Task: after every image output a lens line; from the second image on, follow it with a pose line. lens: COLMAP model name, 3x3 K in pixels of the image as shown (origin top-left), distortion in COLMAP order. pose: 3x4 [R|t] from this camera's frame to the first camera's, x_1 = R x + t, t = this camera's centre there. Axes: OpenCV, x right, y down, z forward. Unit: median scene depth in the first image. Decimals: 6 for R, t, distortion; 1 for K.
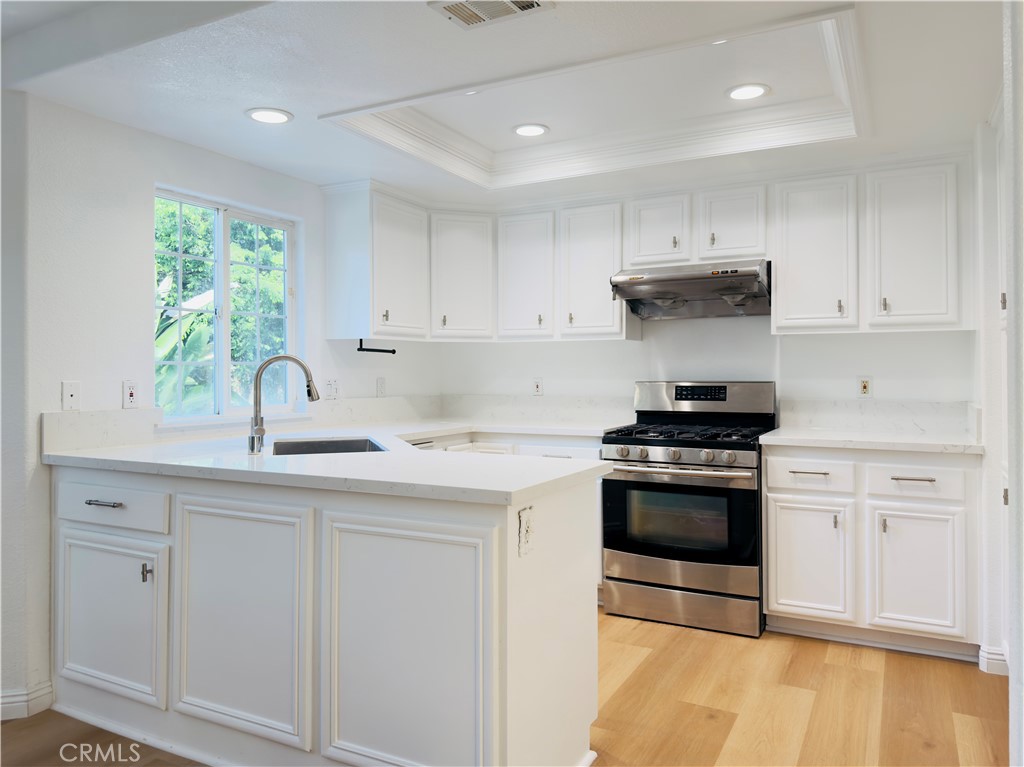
lens RADIAL K [[735.4, 0, 512.0], [0, 735.4, 383.5], [0, 0, 1]] dist [0.039295, -0.061325]
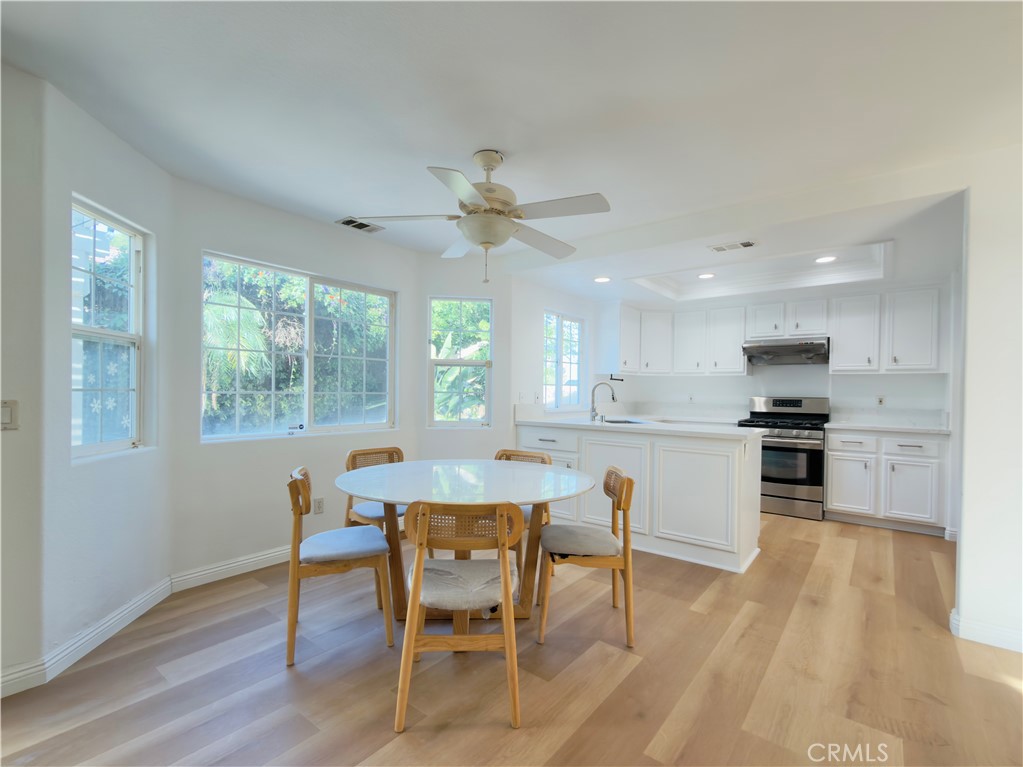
lens RADIAL K [[469.9, 0, 512.5], [0, 469.9, 404.1], [0, 0, 1]] dist [0.000658, 0.000685]
pose [[0.983071, 0.021305, -0.181981, -0.276515], [-0.018985, 0.999715, 0.014481, 0.013785], [0.182238, -0.010781, 0.983195, -0.434986]]
